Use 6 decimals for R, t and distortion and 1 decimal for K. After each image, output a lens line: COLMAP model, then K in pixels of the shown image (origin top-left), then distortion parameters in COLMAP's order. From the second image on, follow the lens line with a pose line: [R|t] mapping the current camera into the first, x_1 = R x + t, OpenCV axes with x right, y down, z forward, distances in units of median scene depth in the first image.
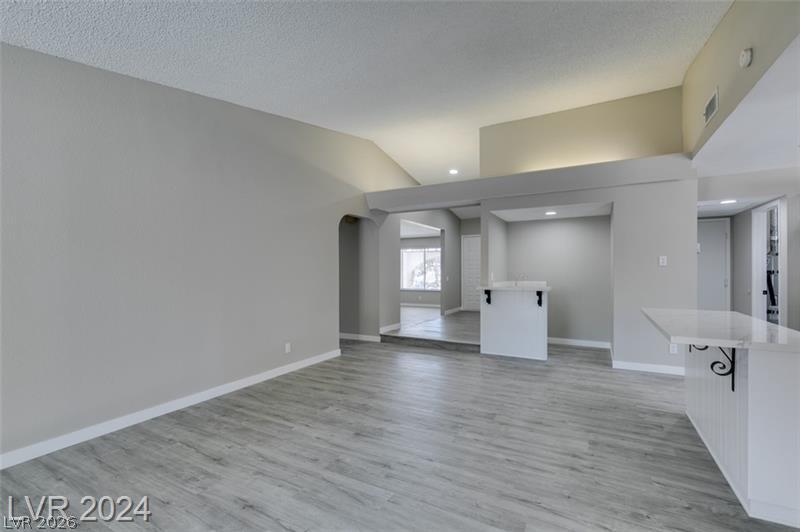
lens RADIAL K [[357.9, 0, 399.0], [0, 357.9, 269.7], [0, 0, 1]] dist [0.005890, 0.000120]
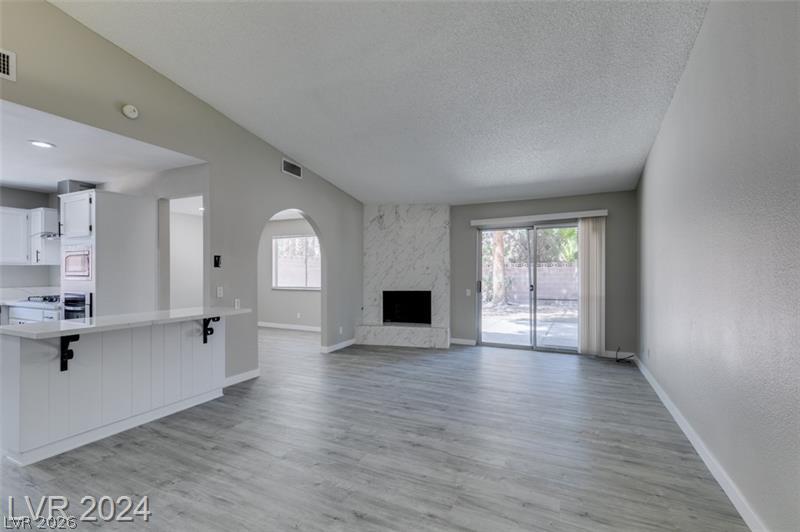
lens RADIAL K [[361.1, 0, 402.4], [0, 361.1, 270.5], [0, 0, 1]] dist [0.005673, -0.000889]
pose [[-0.997988, 0.007172, -0.063001, 0.048527], [0.007276, 0.999973, -0.001424, -0.003260], [0.062989, -0.001880, -0.998012, 1.636513]]
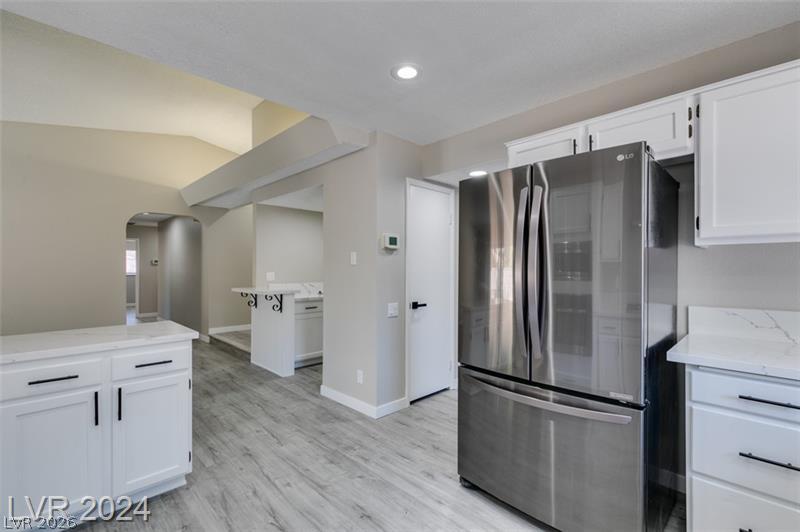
lens RADIAL K [[361.1, 0, 402.4], [0, 361.1, 270.5], [0, 0, 1]] dist [0.005673, -0.000889]
pose [[0.962123, 0.006966, -0.272528, 1.303826], [-0.005003, 0.999956, 0.007900, -0.008117], [0.272571, -0.006237, 0.962115, 0.380250]]
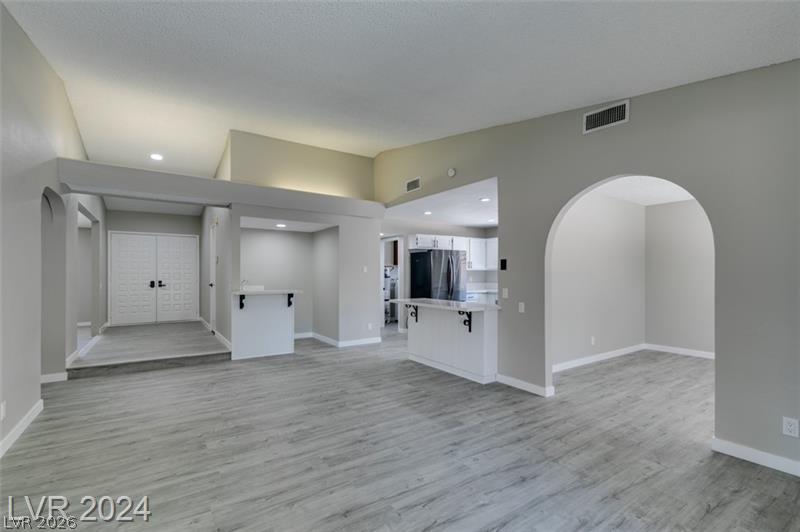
lens RADIAL K [[360.7, 0, 396.6], [0, 360.7, 275.0], [0, 0, 1]] dist [0.002756, 0.000009]
pose [[0.458361, 0.005583, 0.888748, -0.691795], [-0.004637, 0.999982, -0.003891, 0.003859], [-0.888754, -0.002338, 0.458379, 0.235390]]
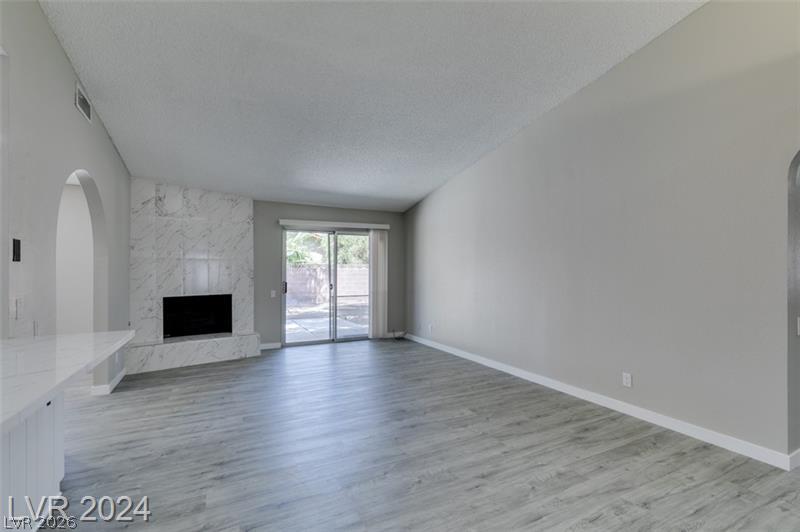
lens RADIAL K [[361.1, 0, 402.4], [0, 361.1, 270.5], [0, 0, 1]] dist [0.005673, -0.000889]
pose [[-0.554065, 0.002197, -0.832470, 0.699598], [0.003440, 0.999994, 0.000349, -0.003201], [0.832466, -0.002671, -0.554070, 1.326113]]
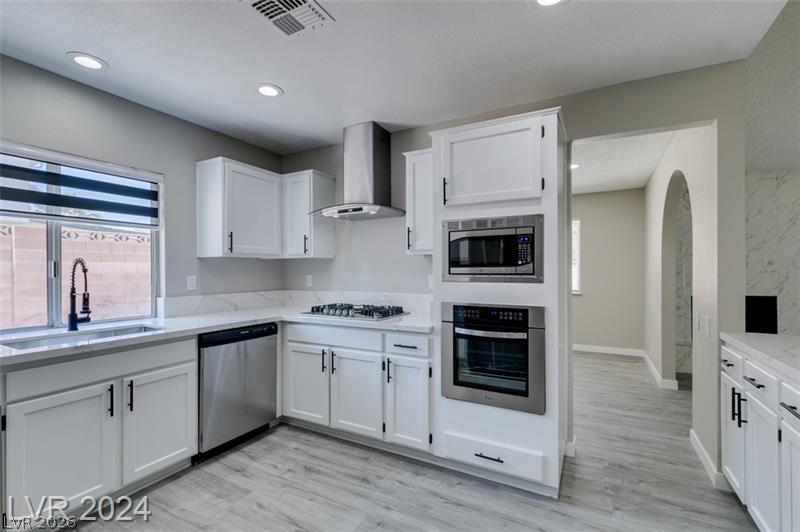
lens RADIAL K [[361.1, 0, 402.4], [0, 361.1, 270.5], [0, 0, 1]] dist [0.005673, -0.000889]
pose [[-0.999752, 0.008420, -0.020605, 1.135752], [0.008396, 0.999964, 0.001261, -0.004128], [0.020615, 0.001088, -0.999787, 1.067397]]
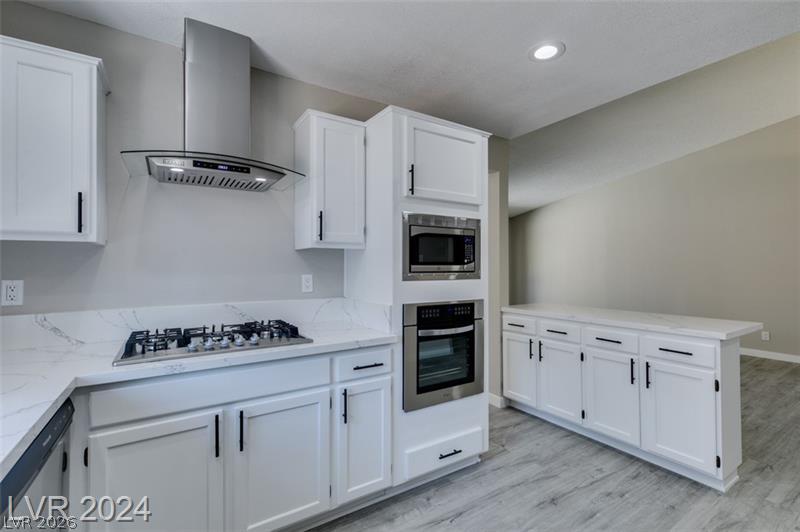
lens RADIAL K [[358.4, 0, 400.0], [0, 358.4, 266.0], [0, 0, 1]] dist [0.012801, -0.000242]
pose [[-0.469476, 0.002565, -0.882941, 1.547665], [0.005487, 0.999985, -0.000012, -0.006585], [0.882928, -0.004850, -0.469483, 0.685055]]
